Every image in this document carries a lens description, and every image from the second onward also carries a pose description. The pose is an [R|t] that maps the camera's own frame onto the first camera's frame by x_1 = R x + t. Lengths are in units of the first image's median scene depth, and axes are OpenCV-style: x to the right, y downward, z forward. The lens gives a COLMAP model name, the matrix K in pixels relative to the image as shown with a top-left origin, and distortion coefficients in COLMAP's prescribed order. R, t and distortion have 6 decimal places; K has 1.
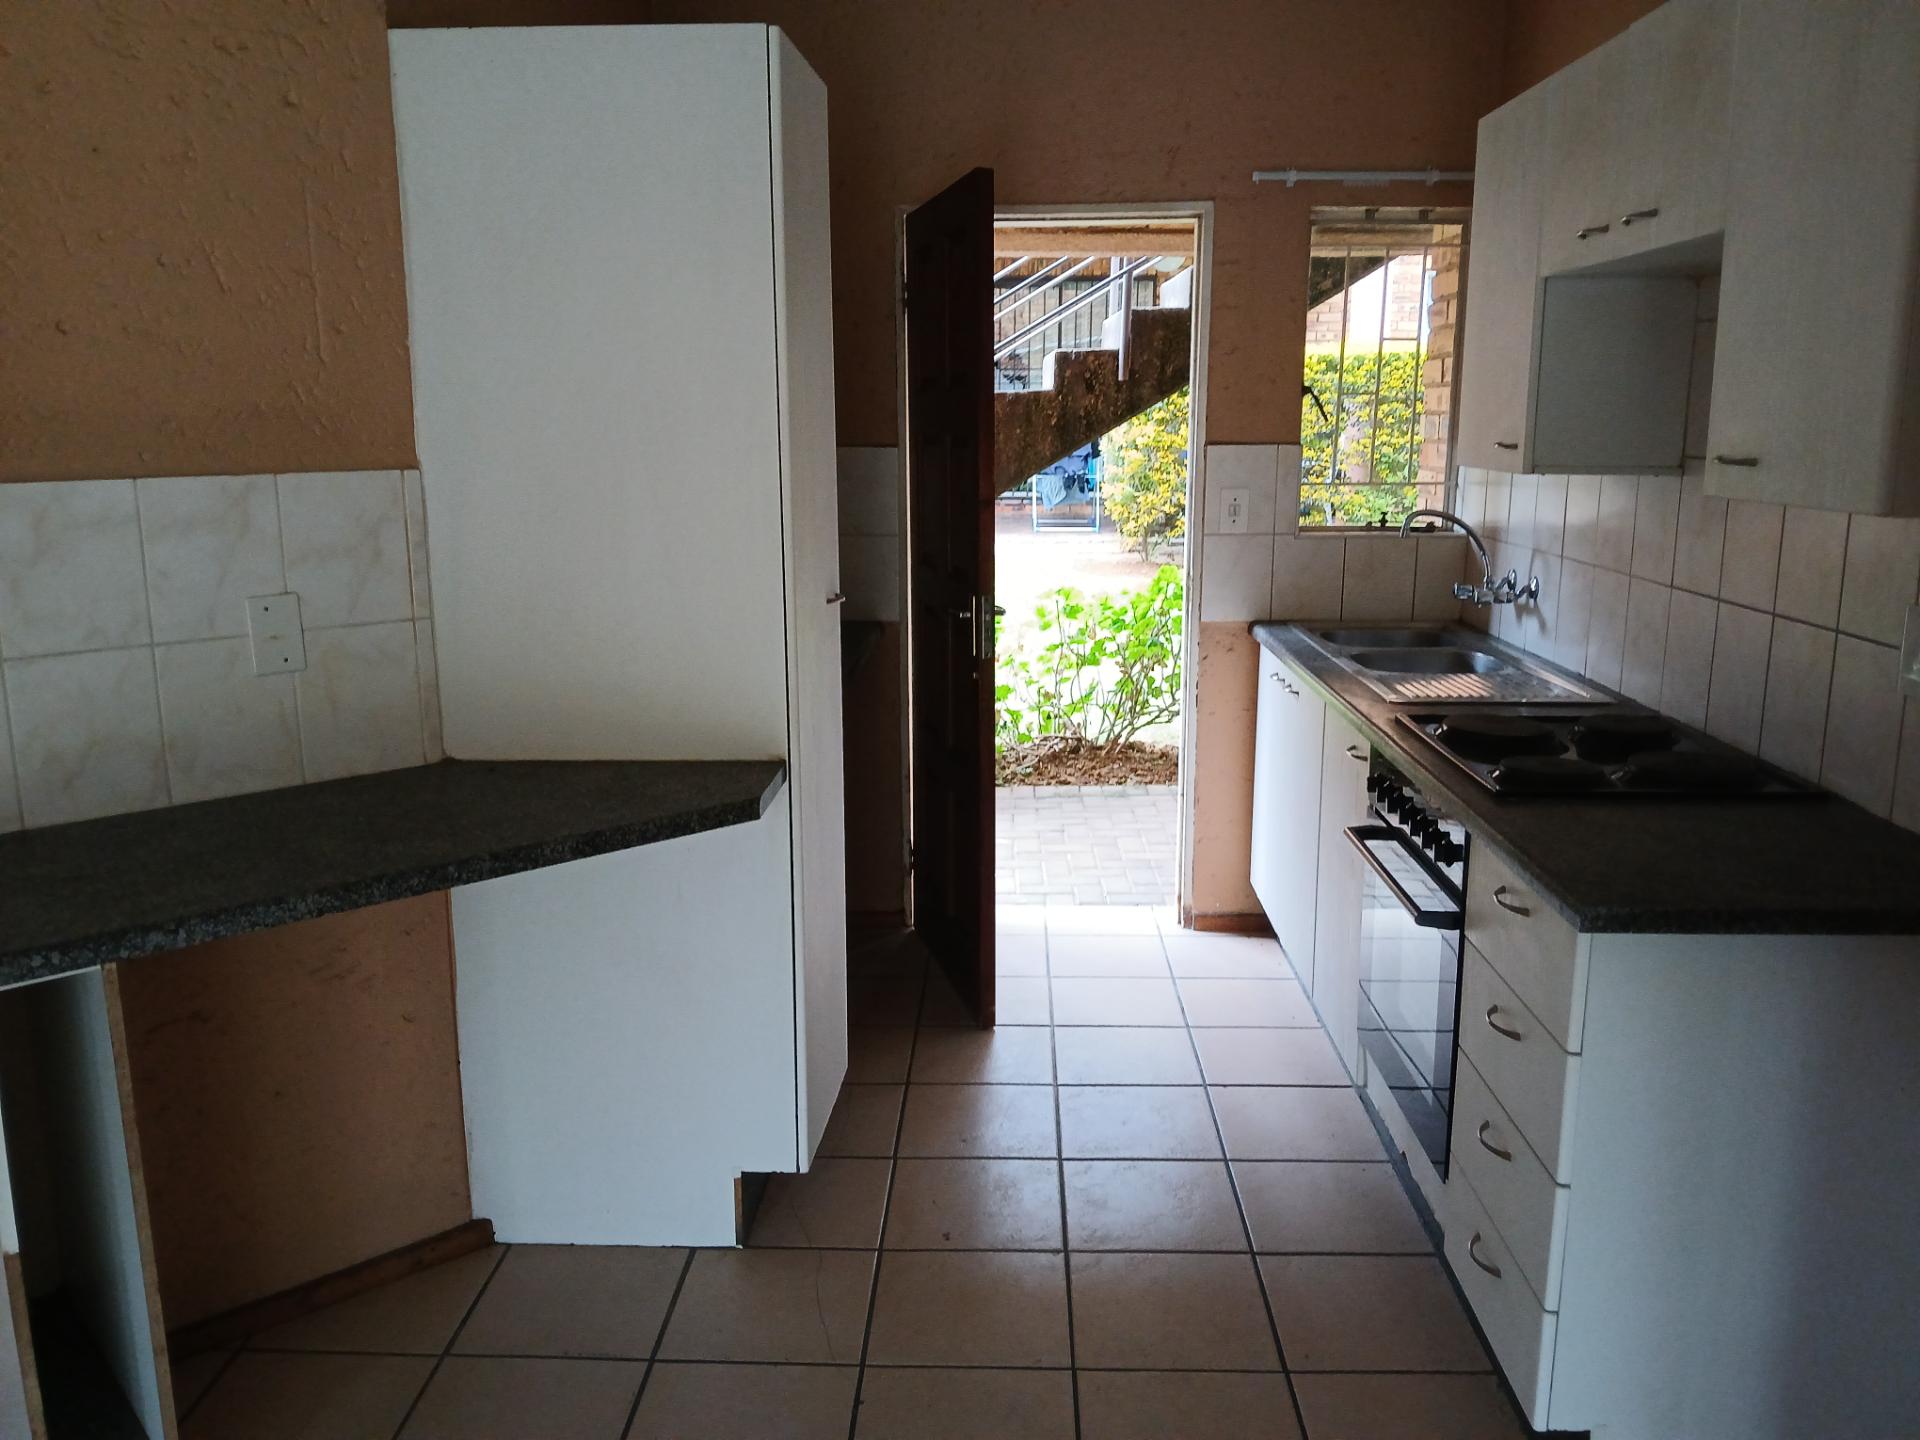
lens RADIAL K [[1492.7, 0, 955.3], [0, 1492.7, 712.1], [0, 0, 1]] dist [0.037422, -0.092538]
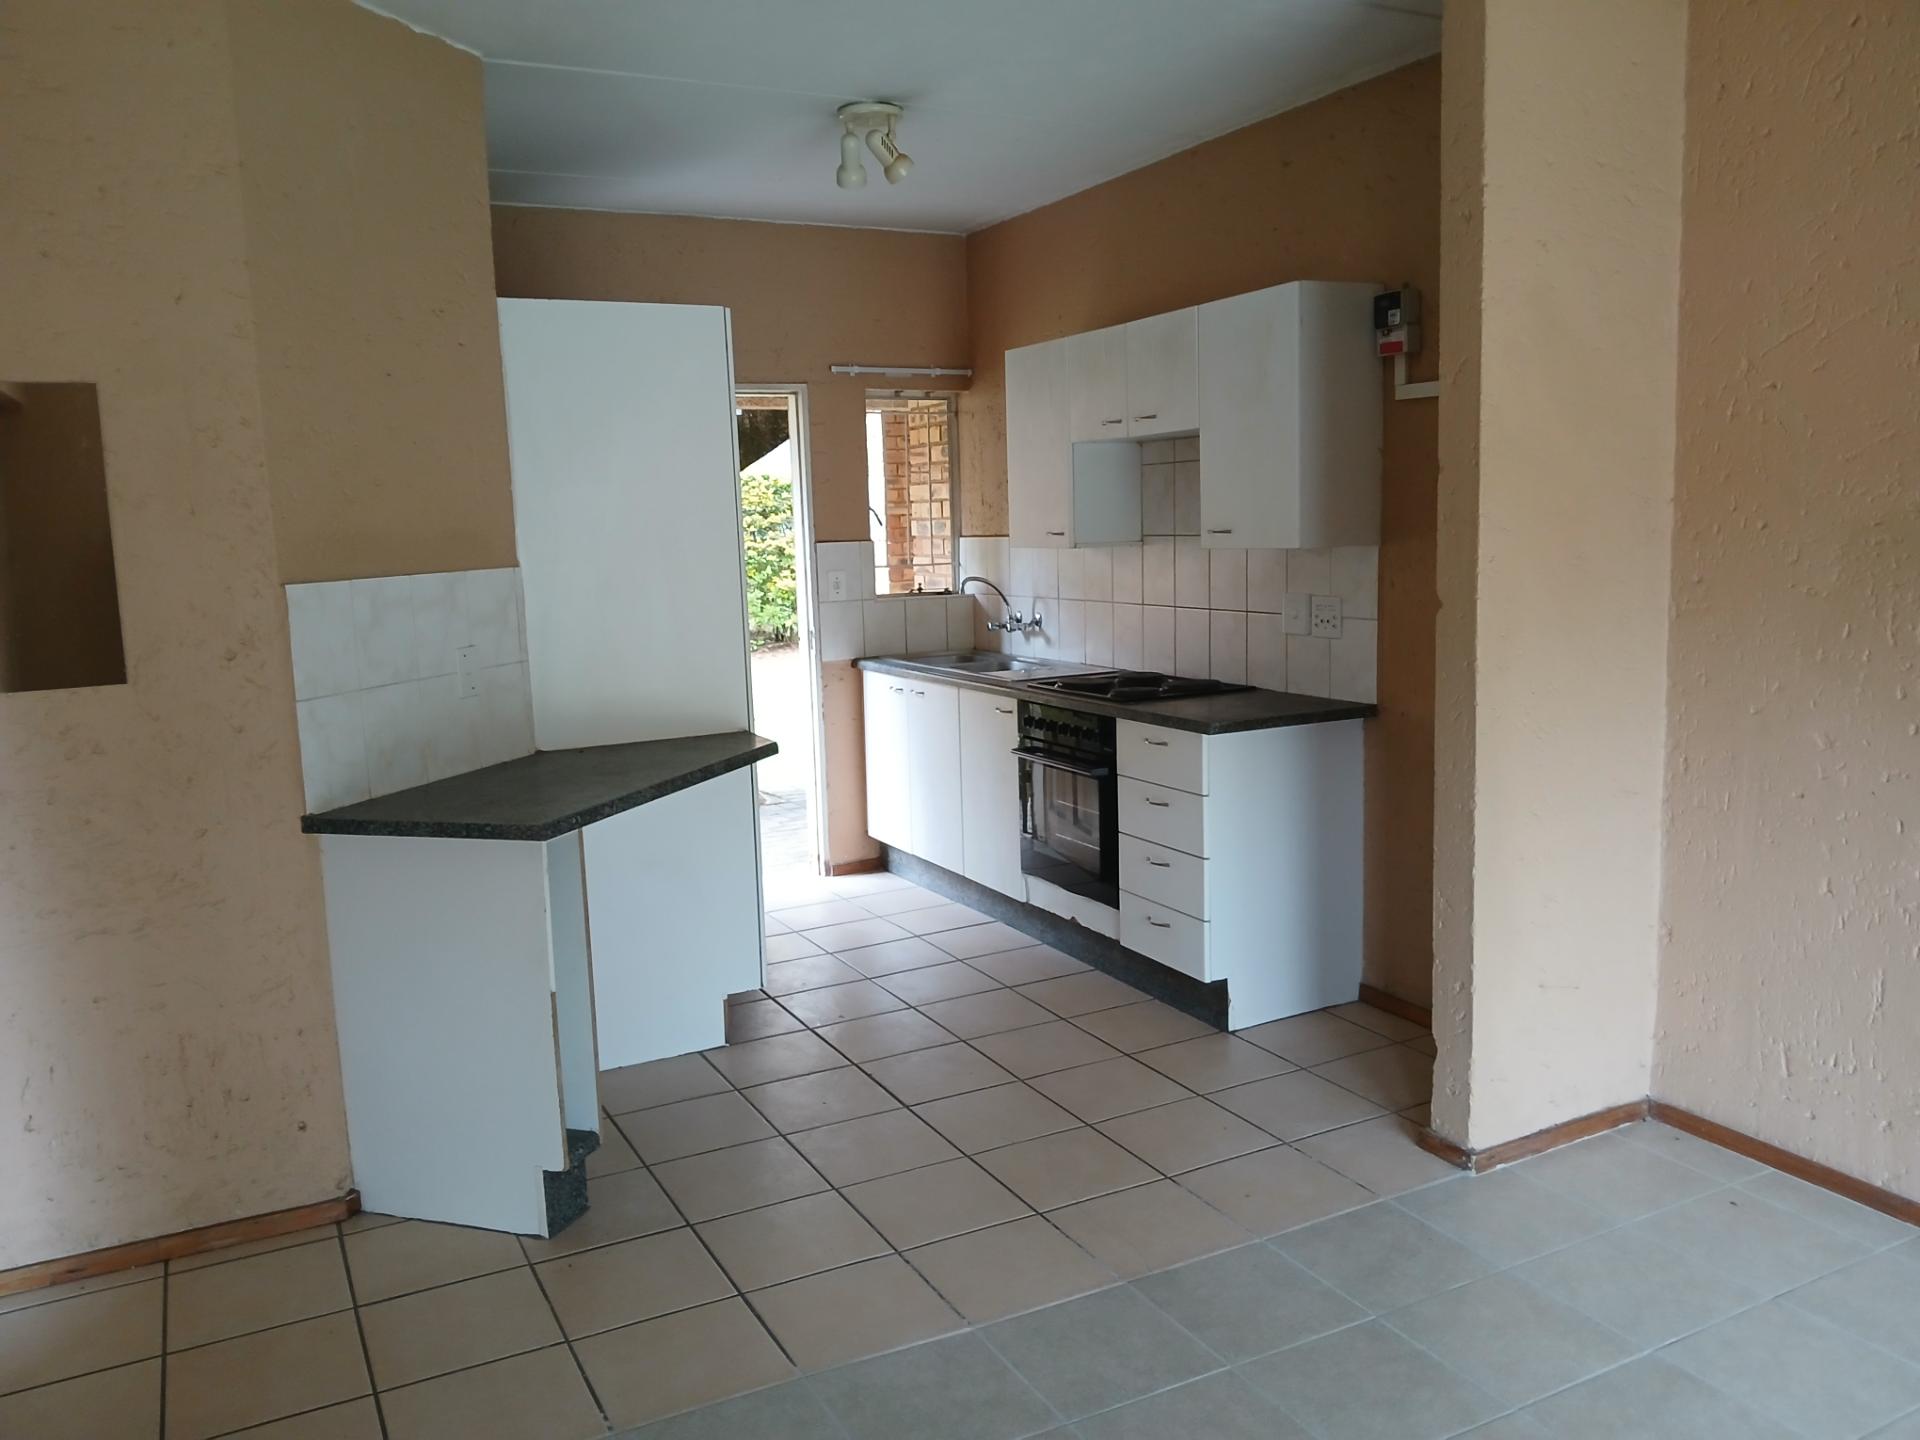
lens RADIAL K [[1492.7, 0, 955.3], [0, 1492.7, 712.1], [0, 0, 1]] dist [0.037422, -0.092538]
pose [[0.872767, -0.088702, 0.480010, -0.657220], [0.124232, 0.991334, -0.042692, 0.103024], [-0.472063, 0.096893, 0.876224, -0.528391]]
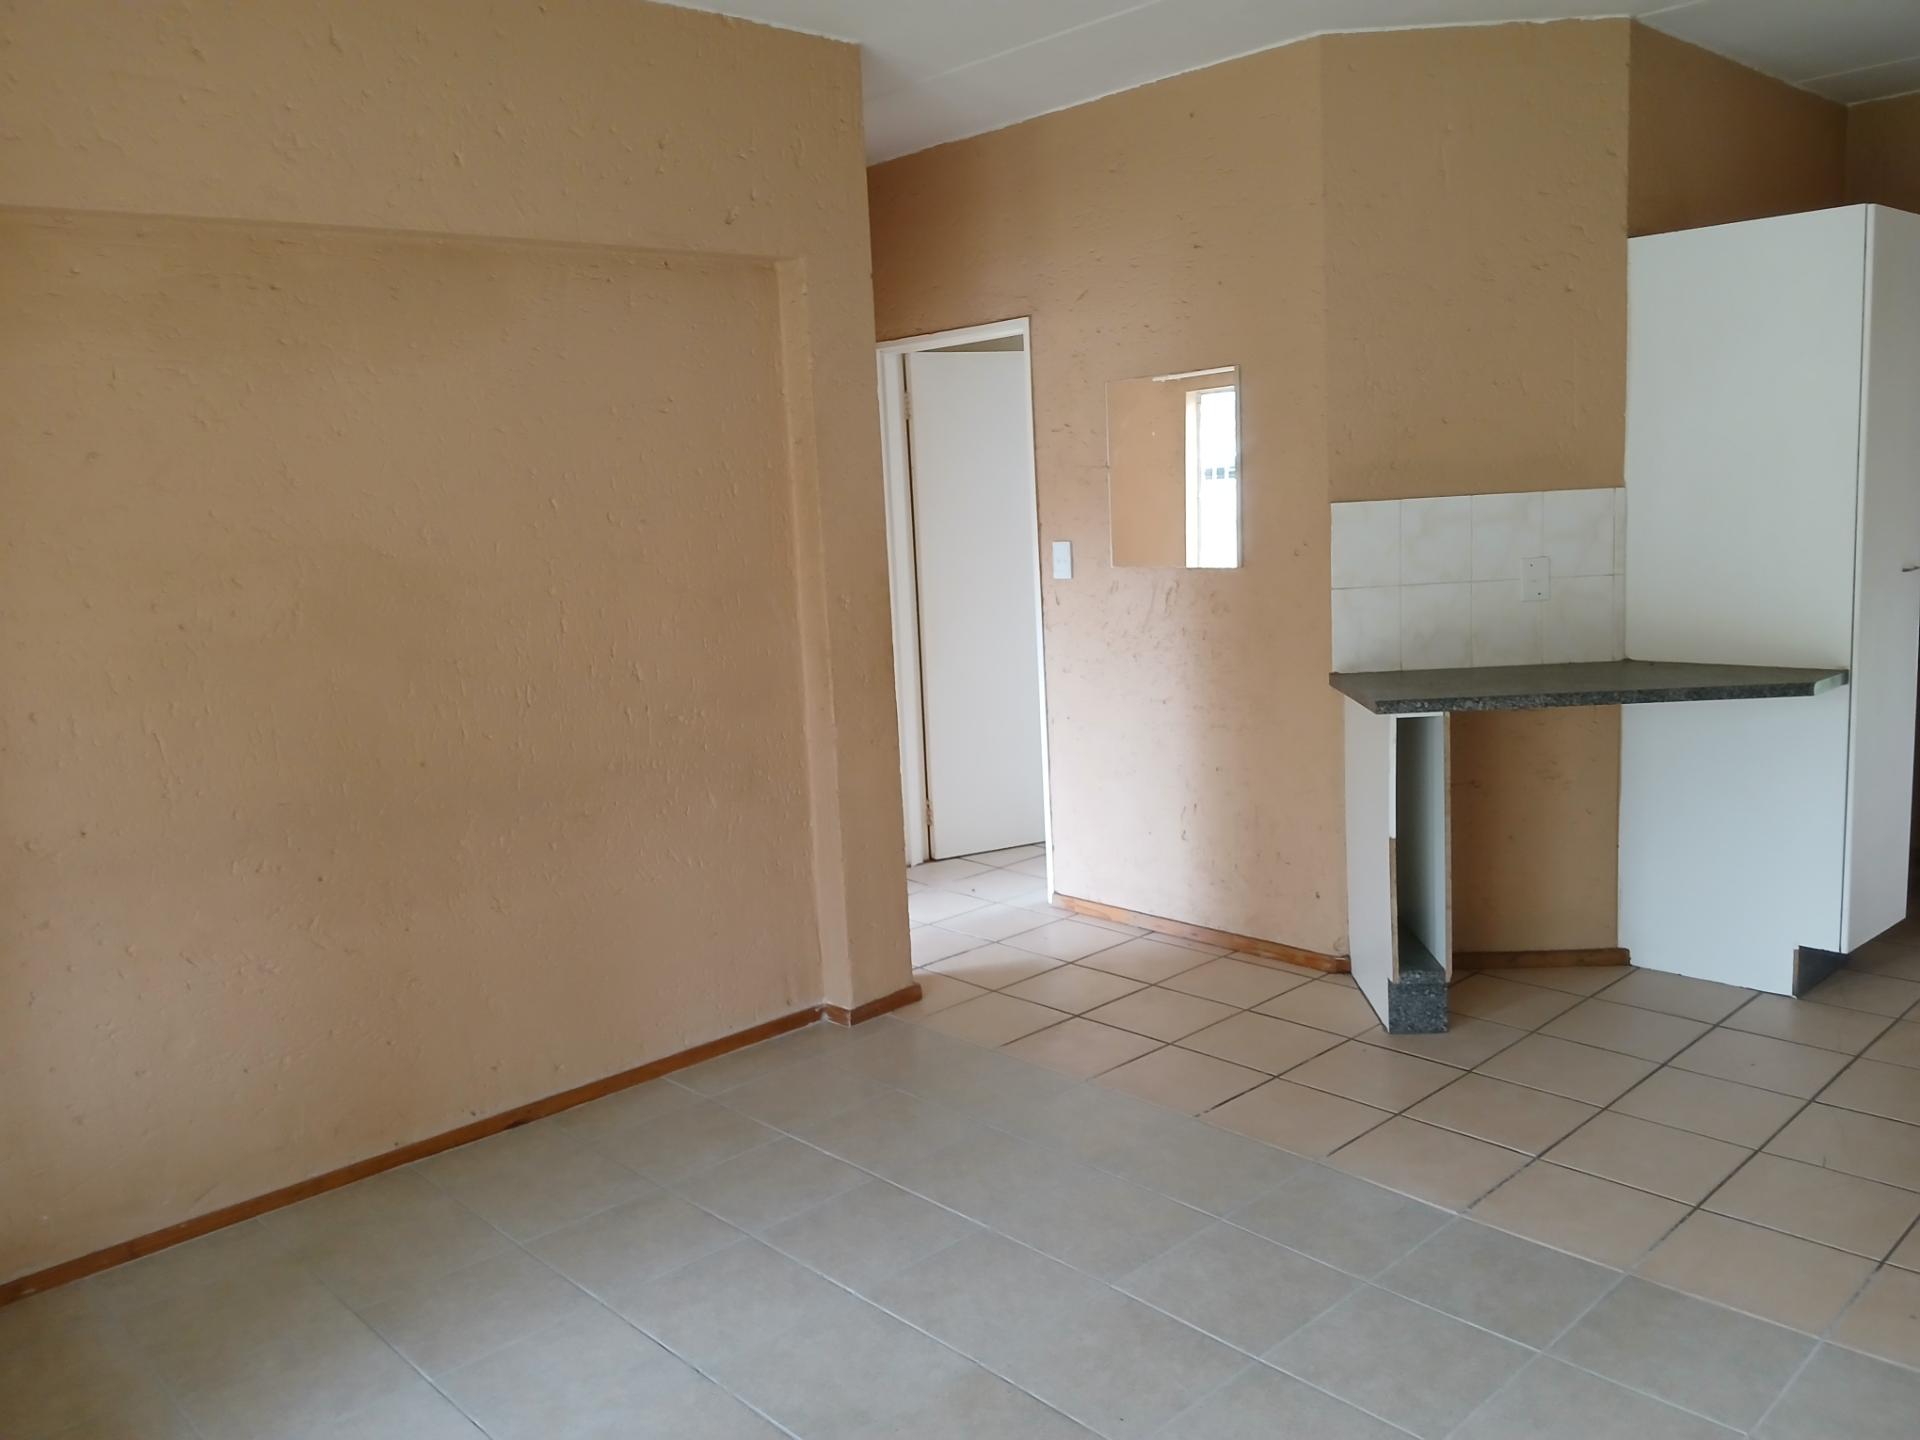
lens RADIAL K [[1492.7, 0, 955.3], [0, 1492.7, 712.1], [0, 0, 1]] dist [0.037422, -0.092538]
pose [[0.705400, 0.076149, -0.704708, 0.297645], [-0.088885, 0.995867, 0.018638, 0.117593], [0.703215, 0.049490, 0.709253, -0.671055]]
